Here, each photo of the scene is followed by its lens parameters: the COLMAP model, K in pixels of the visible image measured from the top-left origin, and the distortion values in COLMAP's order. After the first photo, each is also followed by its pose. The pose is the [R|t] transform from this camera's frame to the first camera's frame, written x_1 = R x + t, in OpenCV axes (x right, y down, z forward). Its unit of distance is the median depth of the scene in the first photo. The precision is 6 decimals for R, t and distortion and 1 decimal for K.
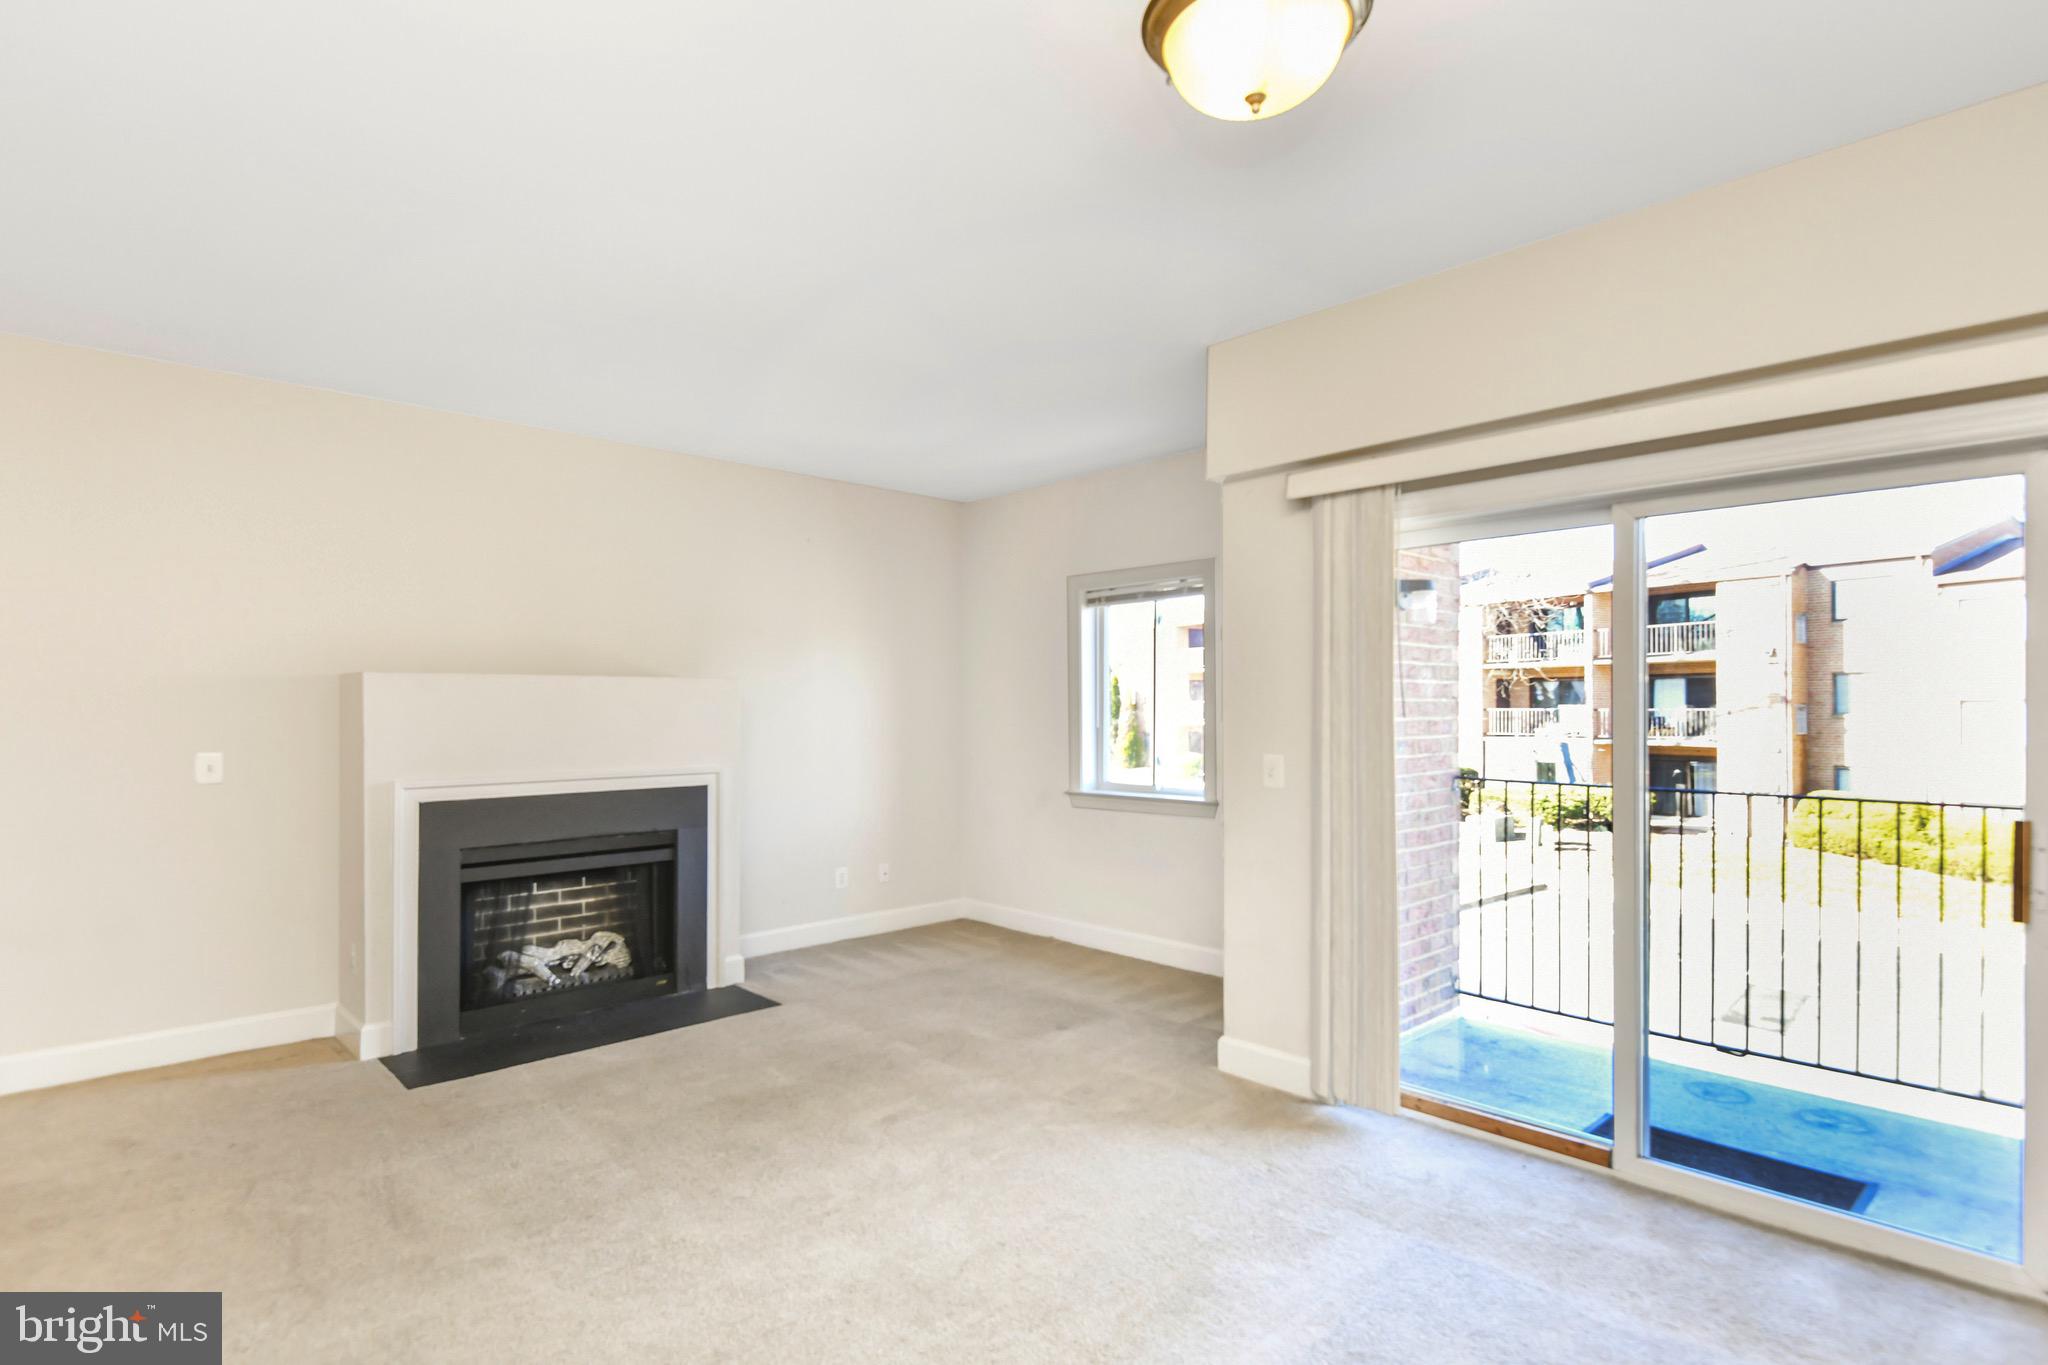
lens RADIAL K [[1046.7, 0, 1031.0], [0, 1046.7, 705.5], [0, 0, 1]] dist [0.003149, -0.001240]
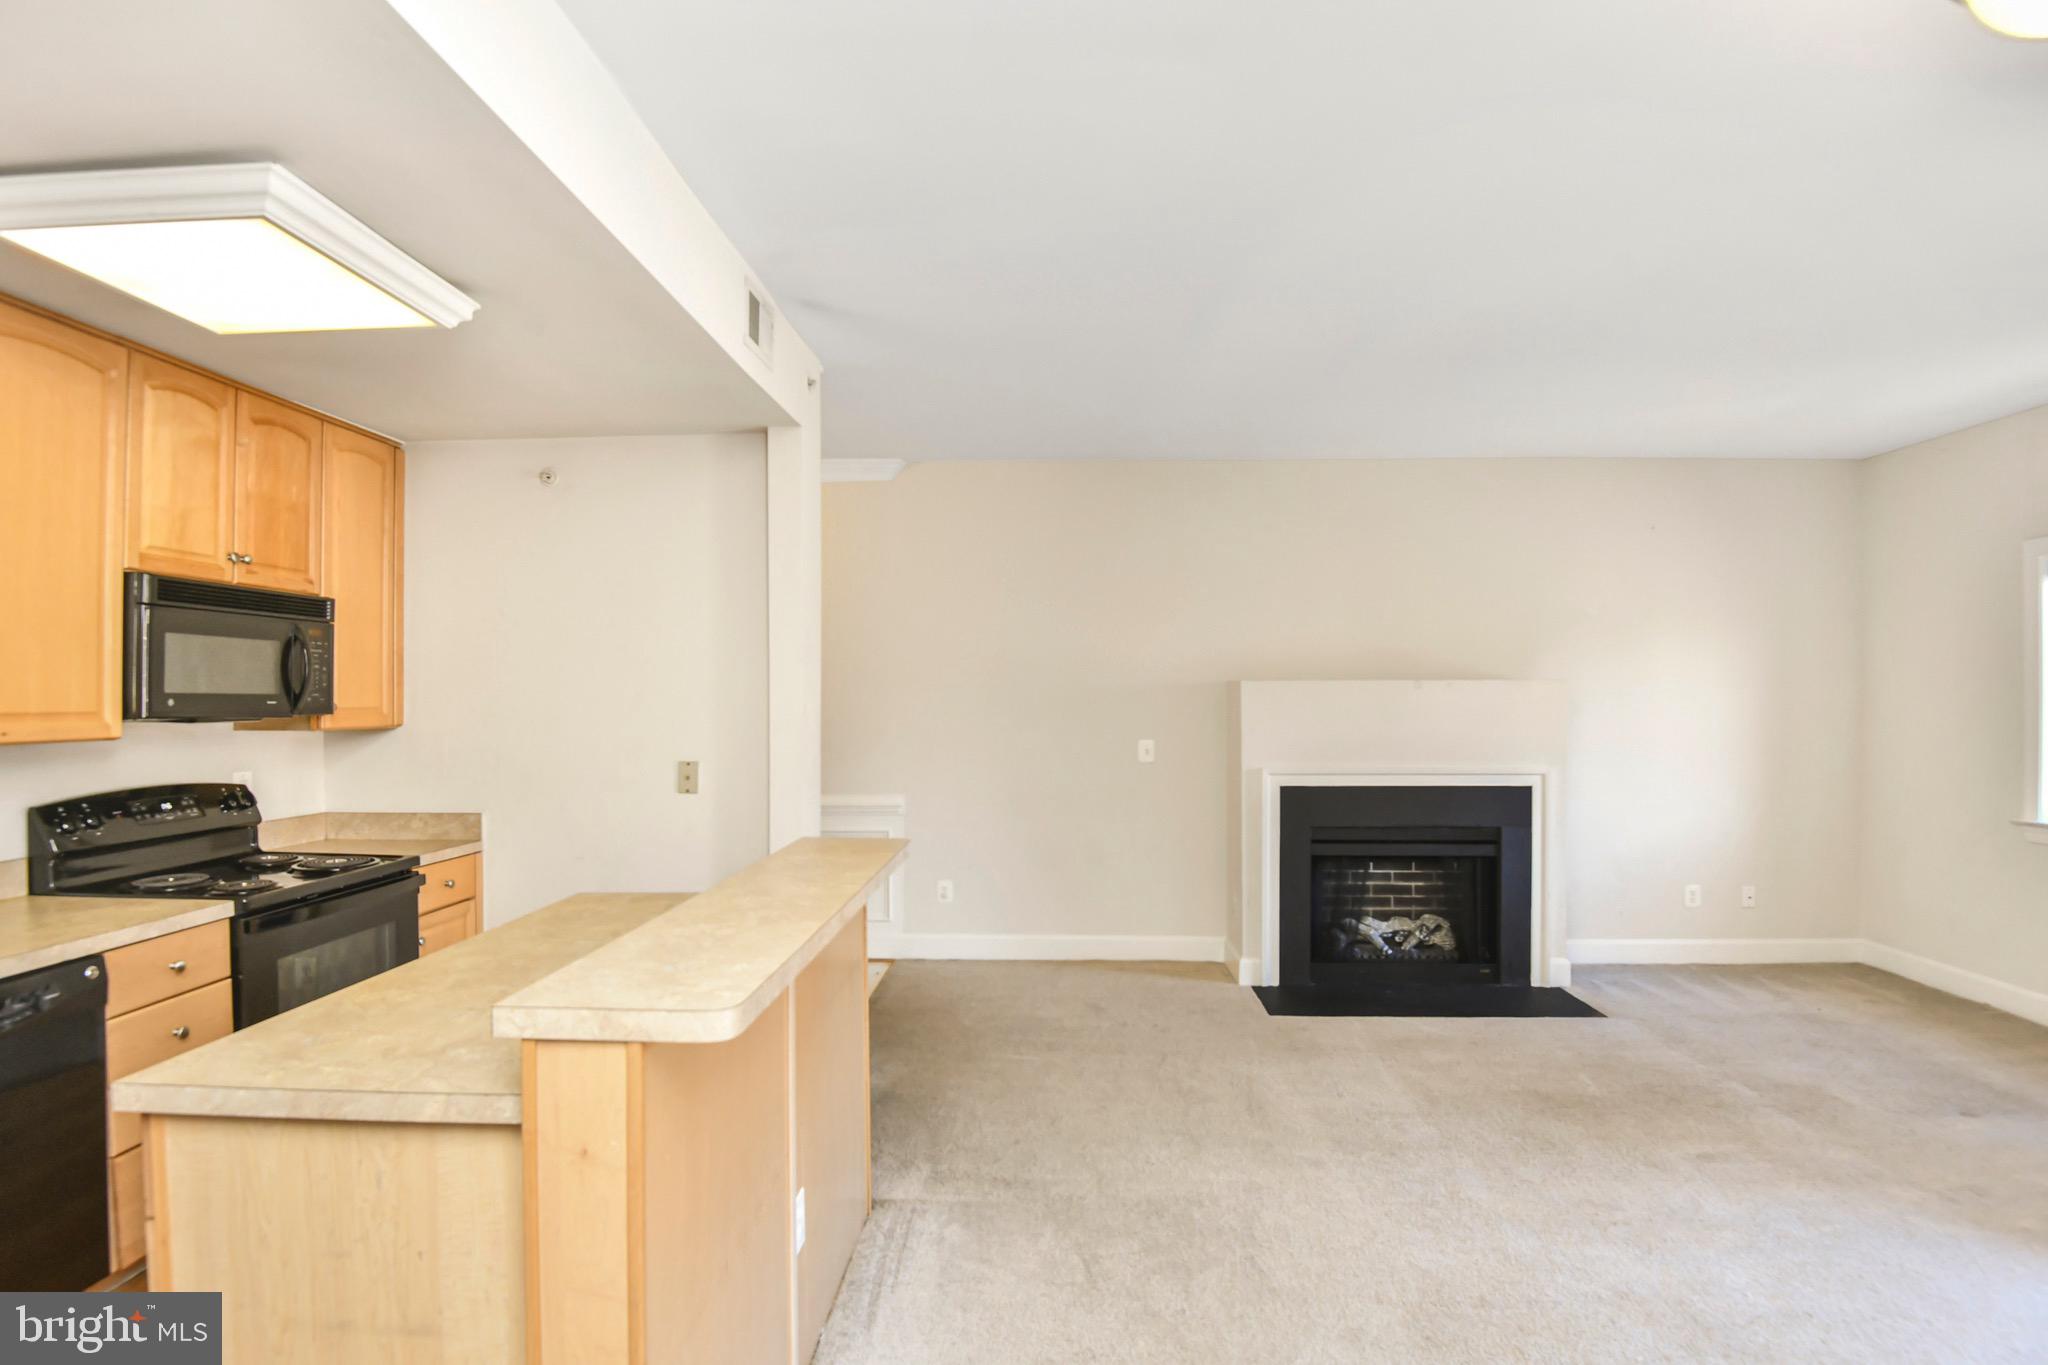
lens RADIAL K [[1034.6, 0, 1024.0], [0, 1034.6, 682.5], [0, 0, 1]] dist [-0.003562, -0.026884]
pose [[0.699006, -0.003797, -0.715105, 0.072208], [-0.002588, 0.999966, -0.007839, -0.017868], [0.715111, 0.007330, 0.698973, -0.064062]]
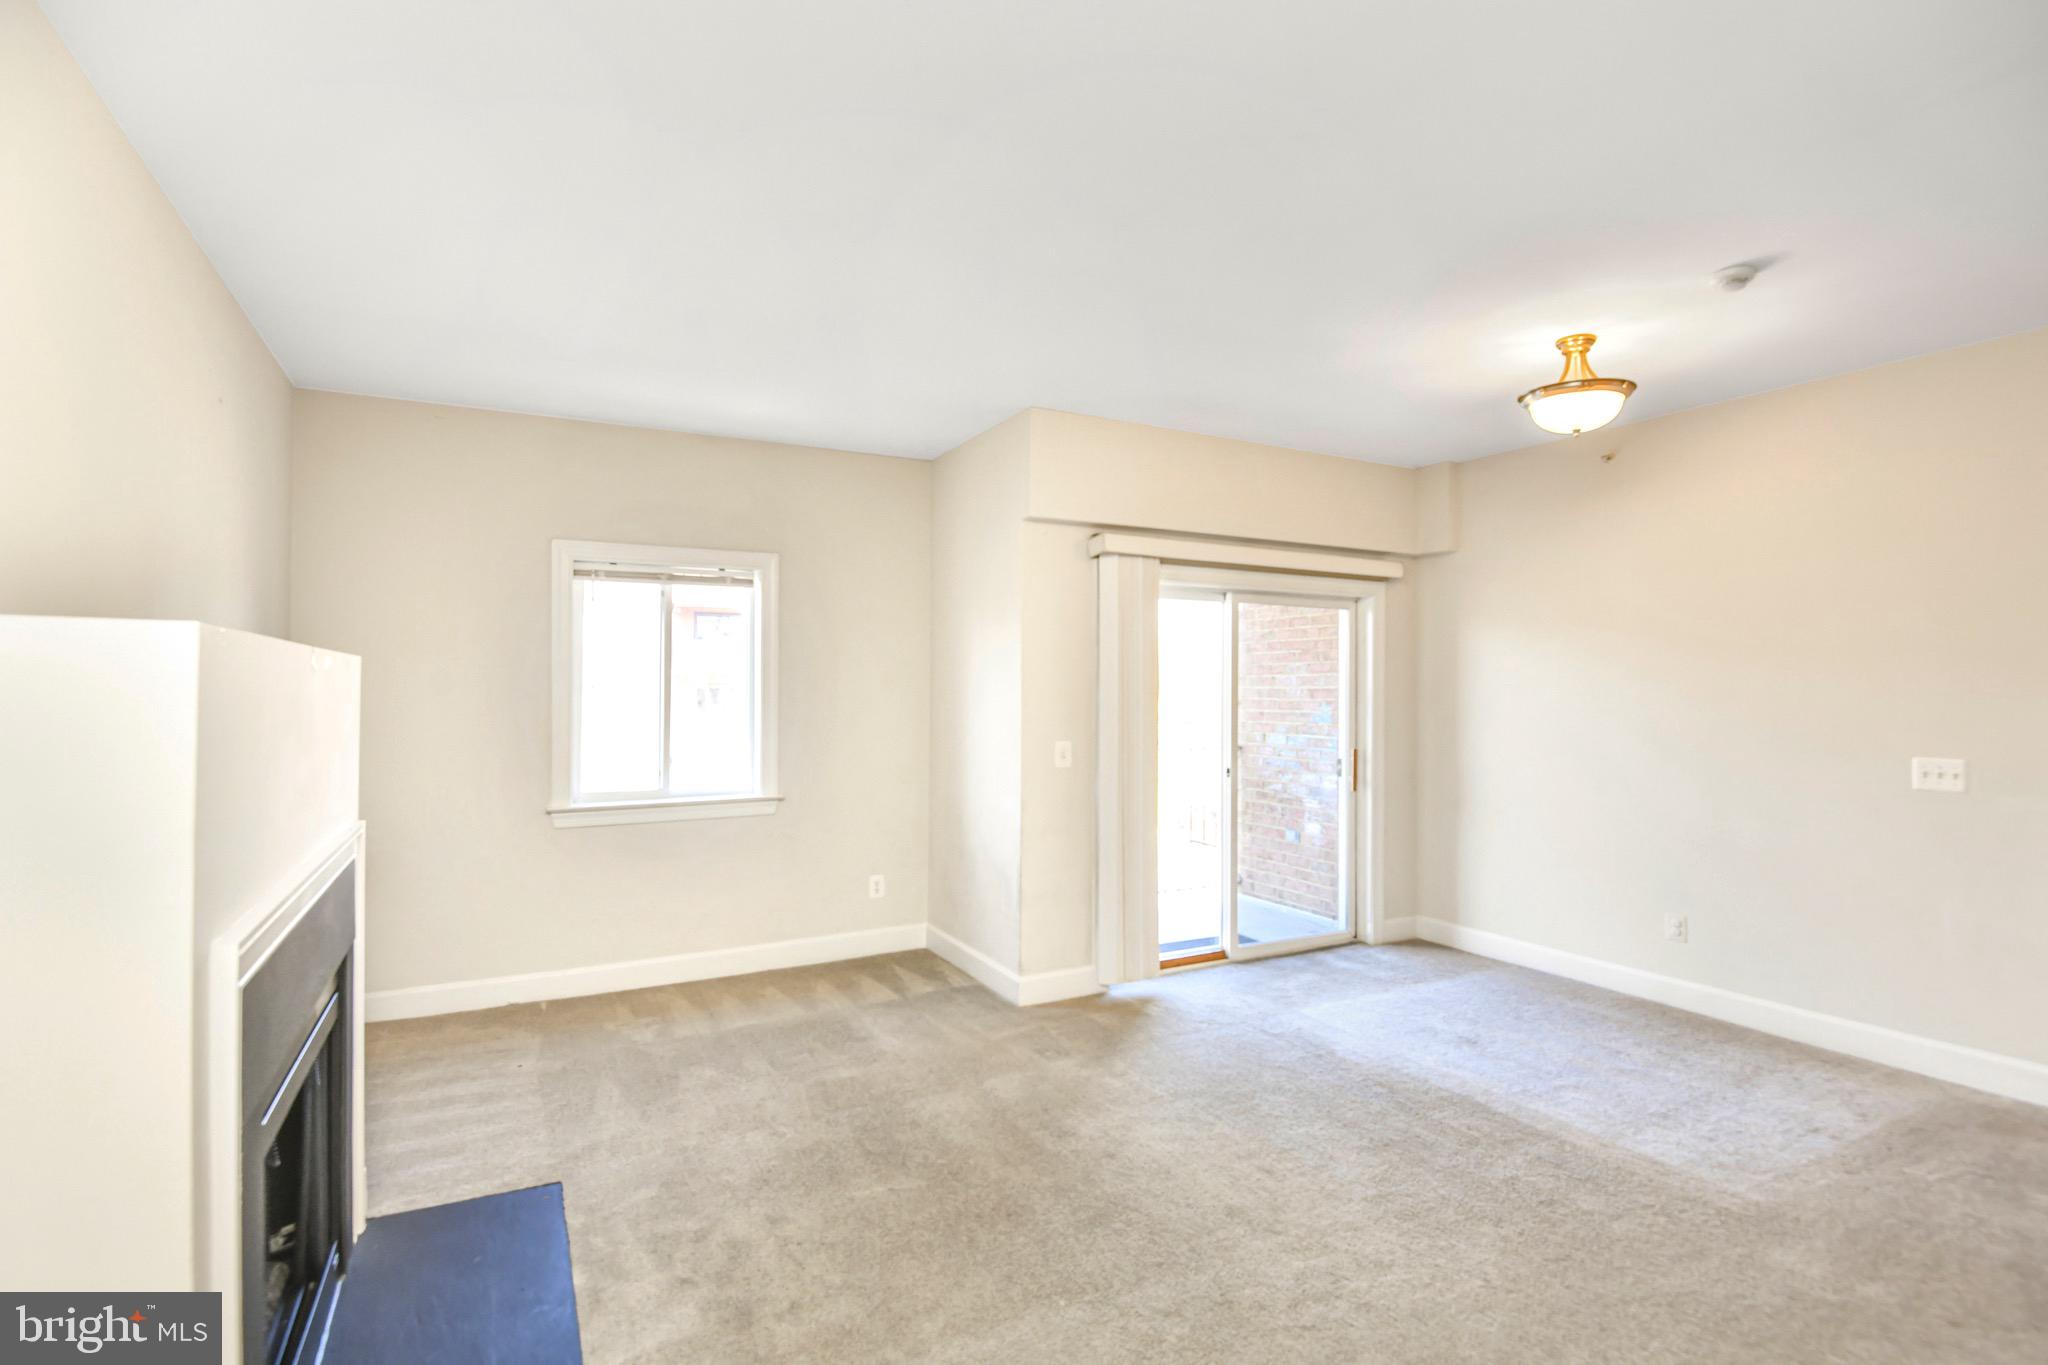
lens RADIAL K [[962.0, 0, 1055.5], [0, 962.0, 684.8], [0, 0, 1]] dist [0.002815, -0.019382]
pose [[0.245347, 0.010455, 0.969379, -0.775856], [-0.006211, 0.999938, -0.009212, -0.010694], [-0.969415, -0.003760, 0.245397, 0.607262]]
